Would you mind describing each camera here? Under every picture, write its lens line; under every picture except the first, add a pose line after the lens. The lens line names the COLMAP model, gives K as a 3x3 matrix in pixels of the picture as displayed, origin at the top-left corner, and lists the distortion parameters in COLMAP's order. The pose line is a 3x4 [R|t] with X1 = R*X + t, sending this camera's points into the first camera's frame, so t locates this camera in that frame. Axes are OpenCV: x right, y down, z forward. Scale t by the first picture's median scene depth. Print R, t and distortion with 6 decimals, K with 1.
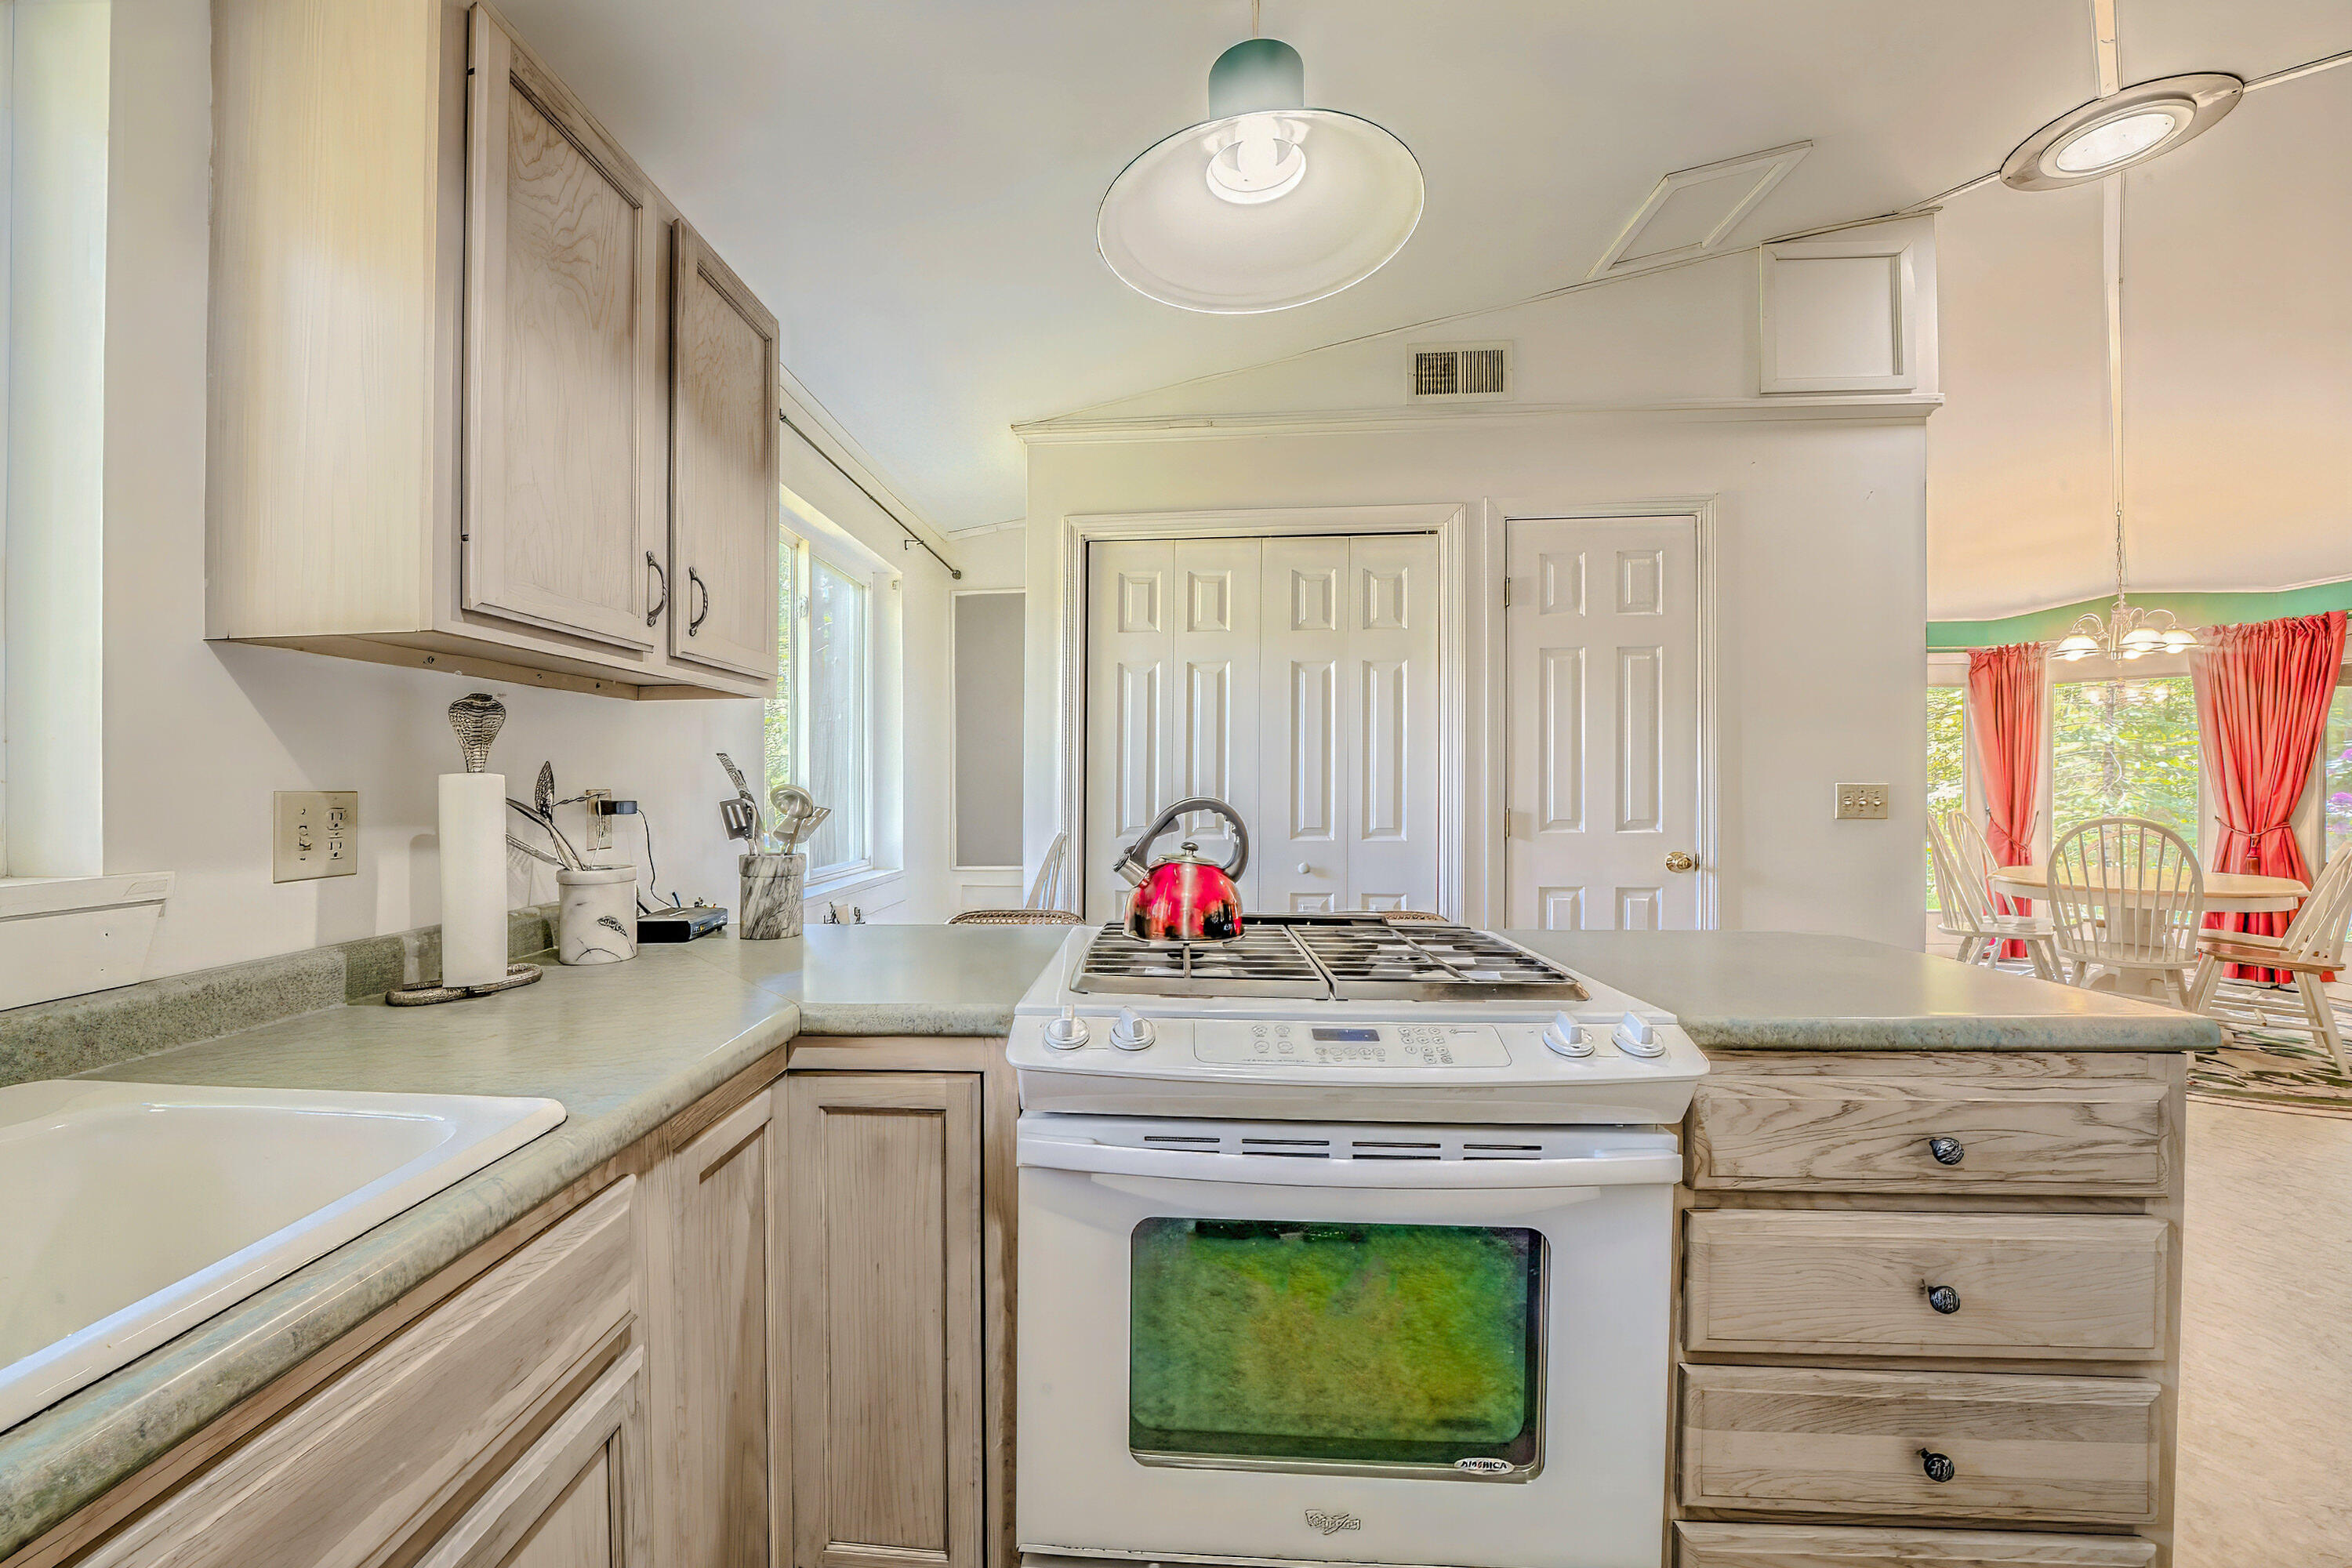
lens RADIAL K [[882.5, 0, 1176.0], [0, 882.5, 784.0], [0, 0, 1]] dist [-0.028843, 0.000014]
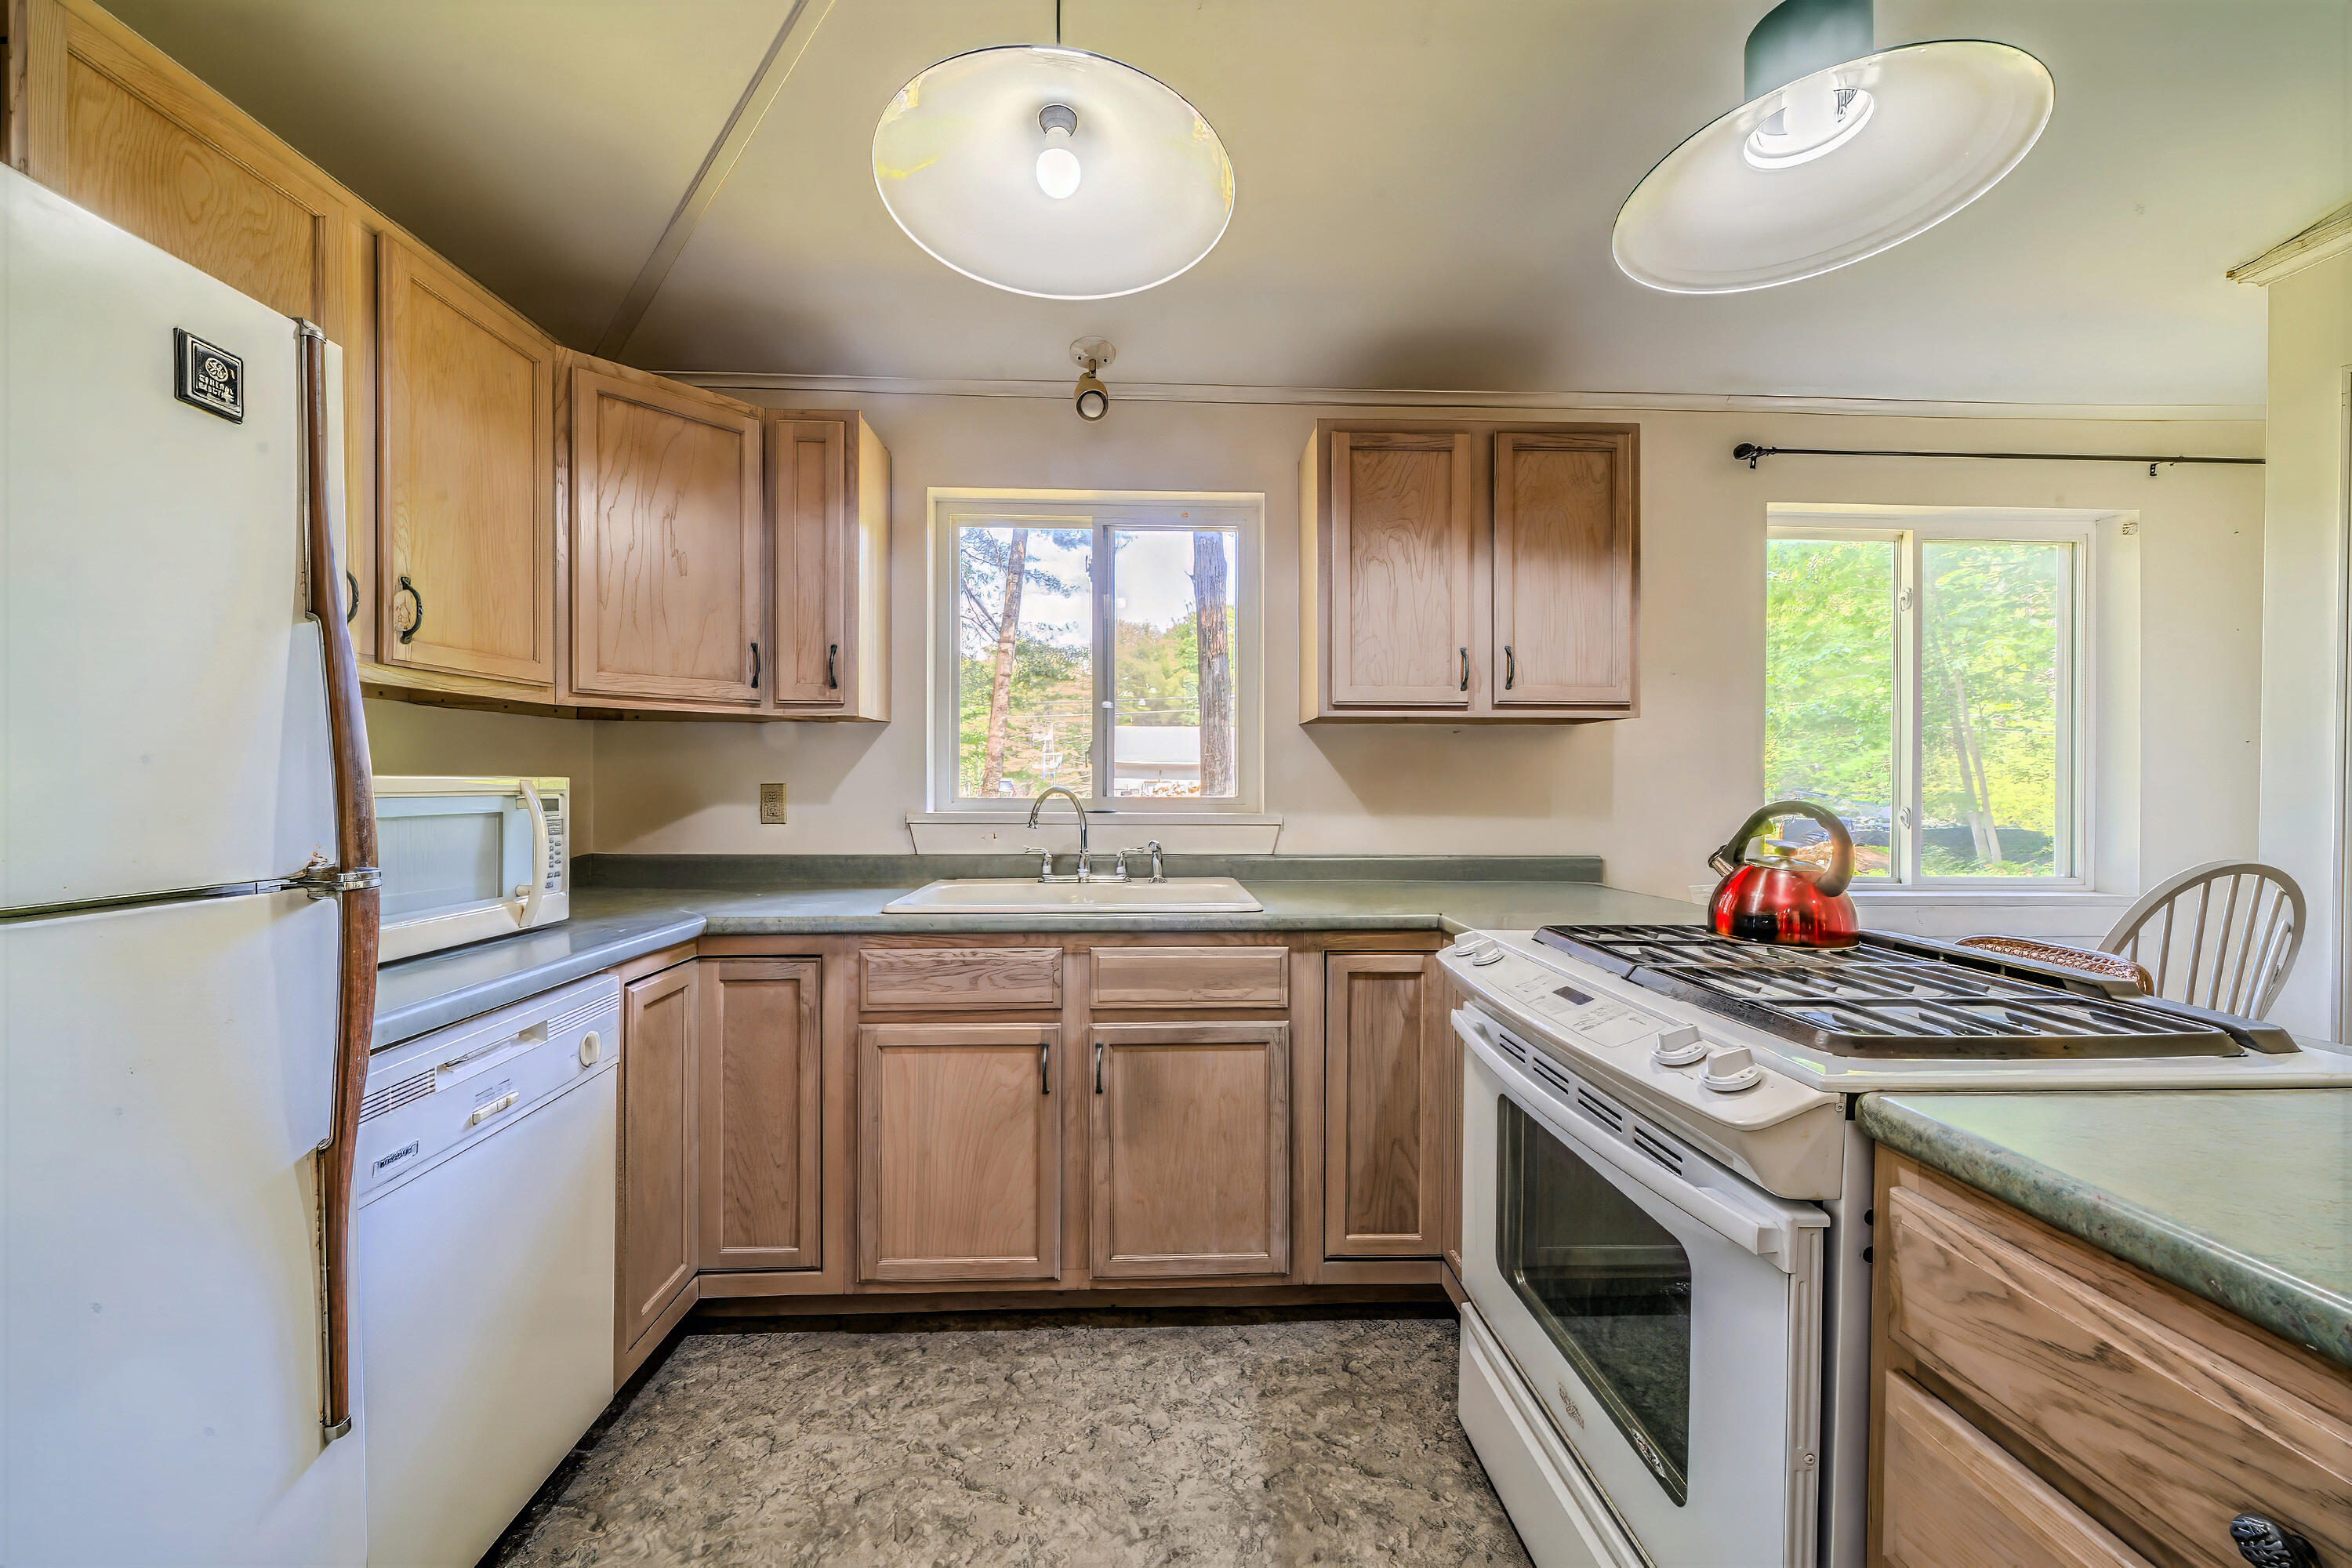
lens RADIAL K [[882.5, 0, 1176.0], [0, 882.5, 784.0], [0, 0, 1]] dist [-0.028843, 0.000014]
pose [[0.103913, 0.007262, -0.994560, 1.267412], [-0.003936, 0.999969, 0.006890, -0.009813], [0.994579, 0.003198, 0.103939, 0.320711]]
